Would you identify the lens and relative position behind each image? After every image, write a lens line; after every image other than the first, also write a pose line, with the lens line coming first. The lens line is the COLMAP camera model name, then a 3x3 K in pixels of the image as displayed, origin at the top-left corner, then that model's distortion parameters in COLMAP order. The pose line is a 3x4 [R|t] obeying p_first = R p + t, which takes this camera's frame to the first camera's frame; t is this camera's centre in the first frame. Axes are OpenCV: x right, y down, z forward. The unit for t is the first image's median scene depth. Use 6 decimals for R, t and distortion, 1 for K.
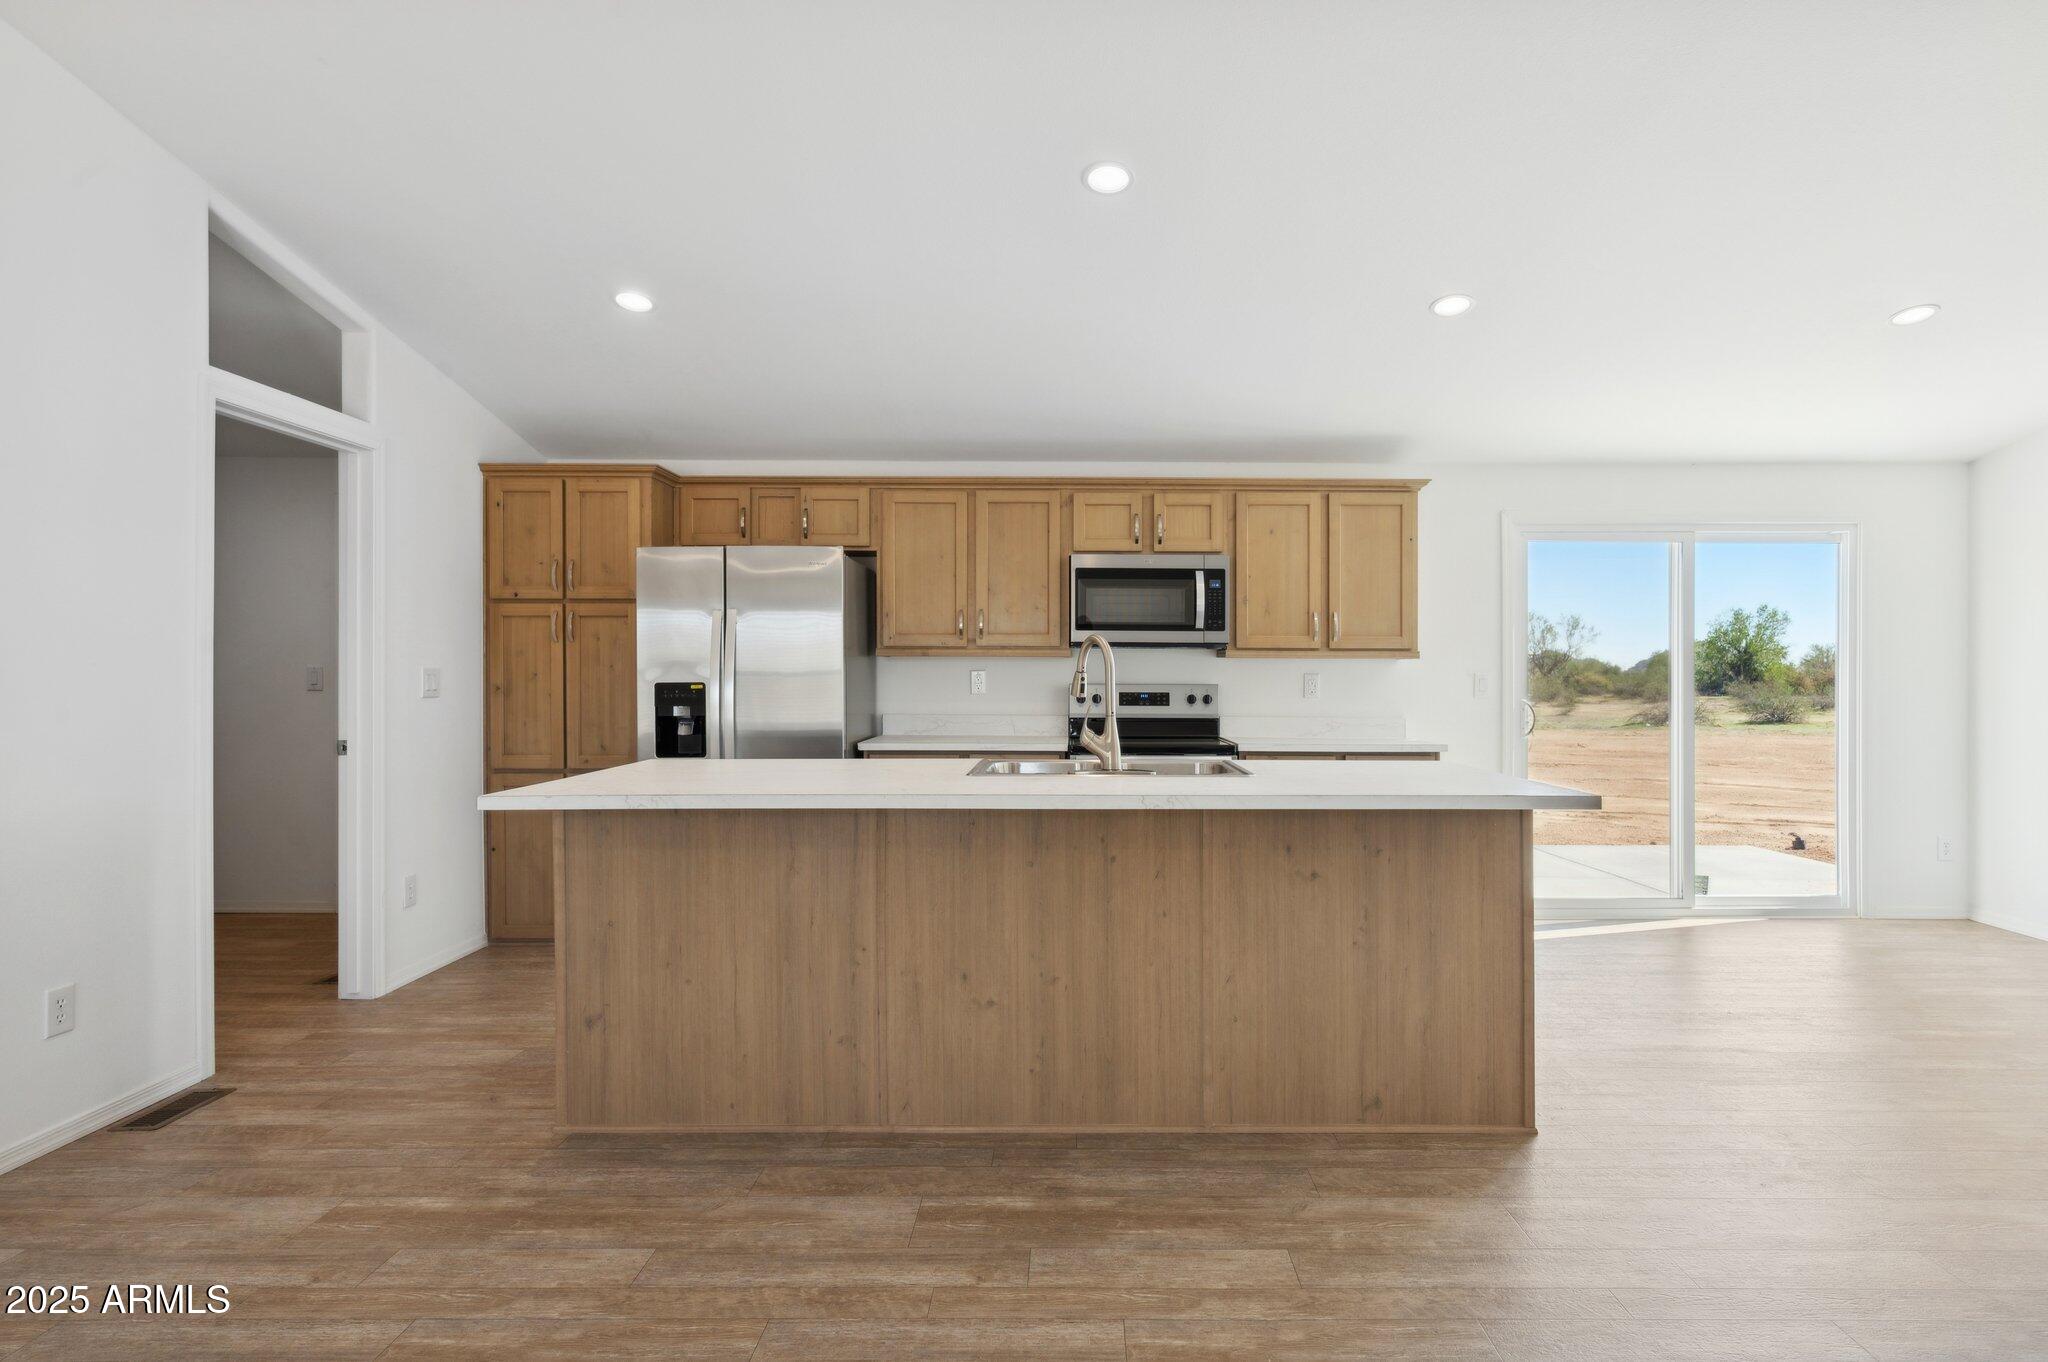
lens RADIAL K [[1088.9, 0, 1059.7], [0, 1088.9, 683.4], [0, 0, 1]] dist [0.000493, 0.000137]
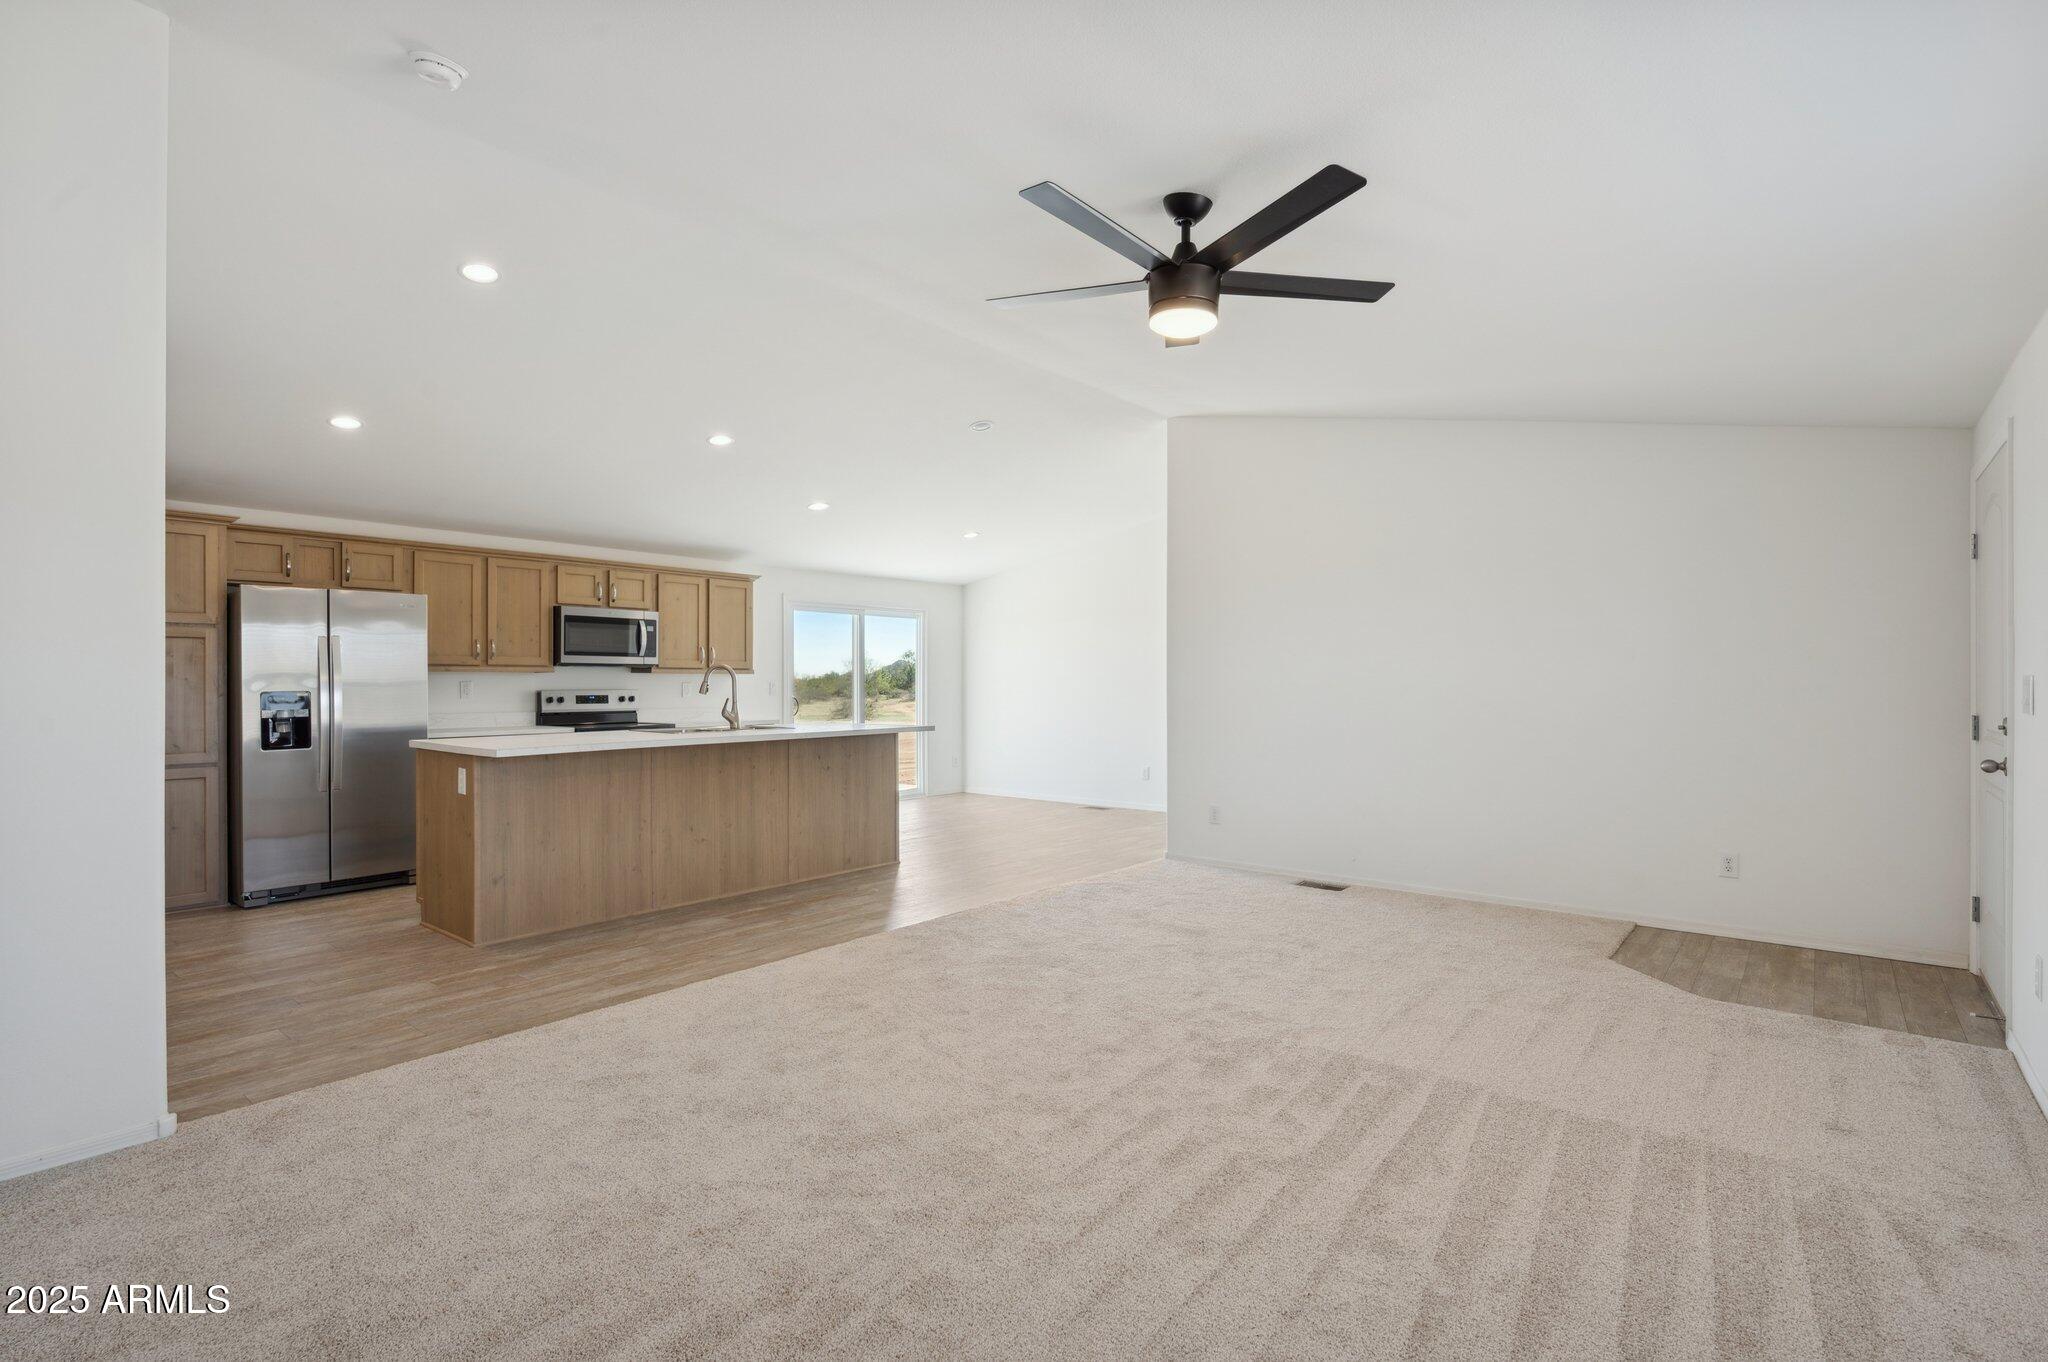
lens RADIAL K [[958.1, 0, 1024.0], [0, 958.1, 681.0], [0, 0, 1]] dist [0.002068, -0.000095]
pose [[0.645751, -0.003026, 0.763542, -0.628359], [0.011132, 0.999923, -0.005452, 0.002627], [-0.763467, 0.012020, 0.645735, -0.391189]]
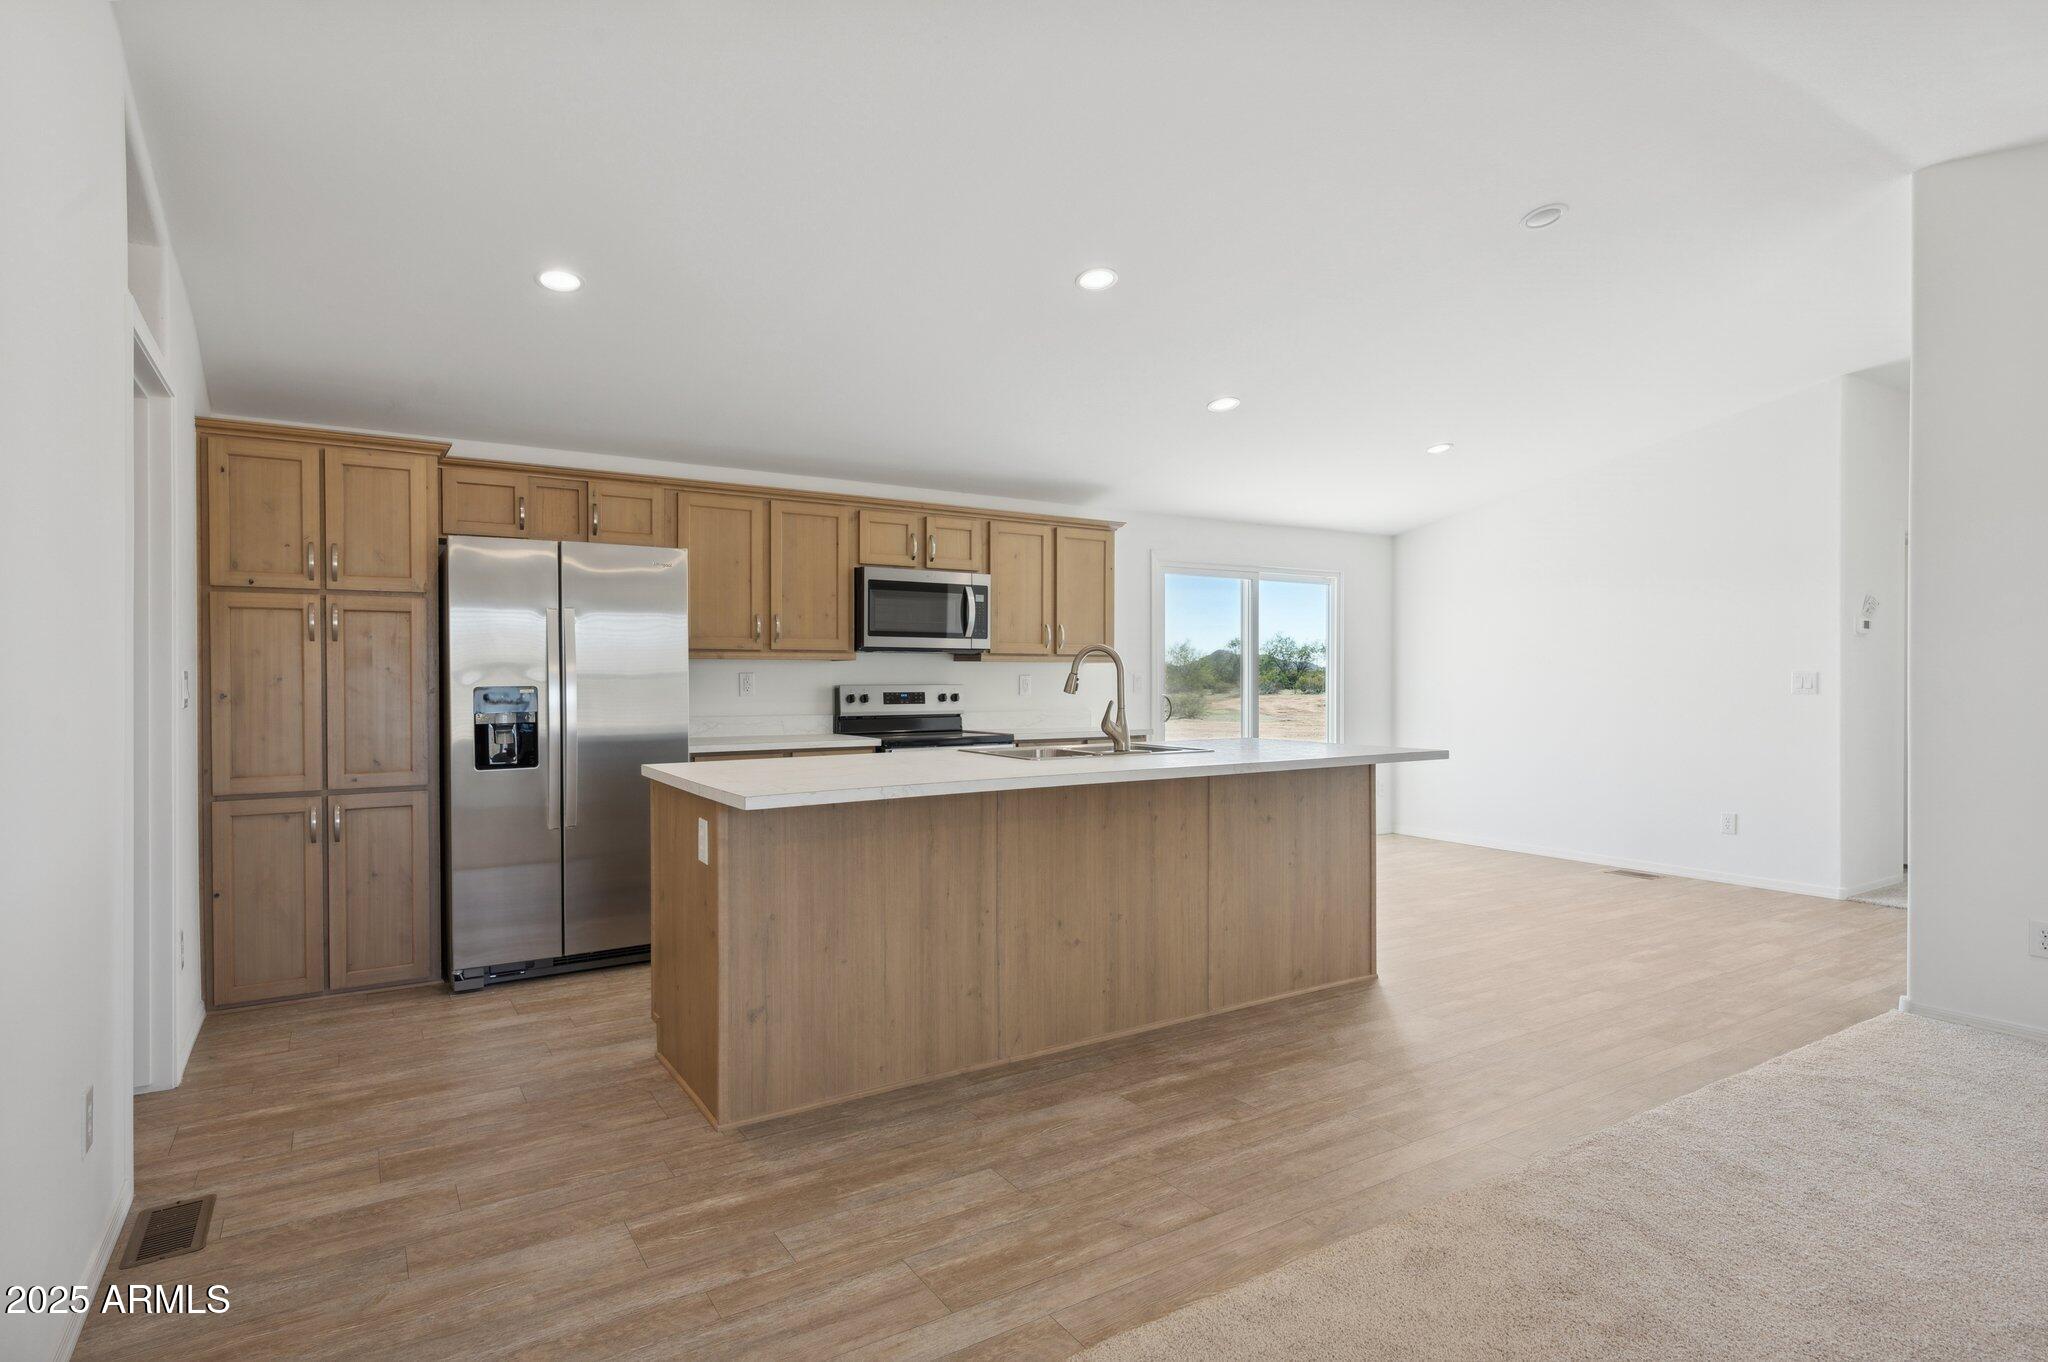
lens RADIAL K [[1072.6, 0, 1042.5], [0, 1072.6, 674.2], [0, 0, 1]] dist [0.005444, -0.000266]
pose [[0.839430, -0.003114, 0.543460, -0.443680], [0.008531, 0.999936, -0.007447, -0.000888], [-0.543402, 0.010888, 0.839402, -0.001995]]
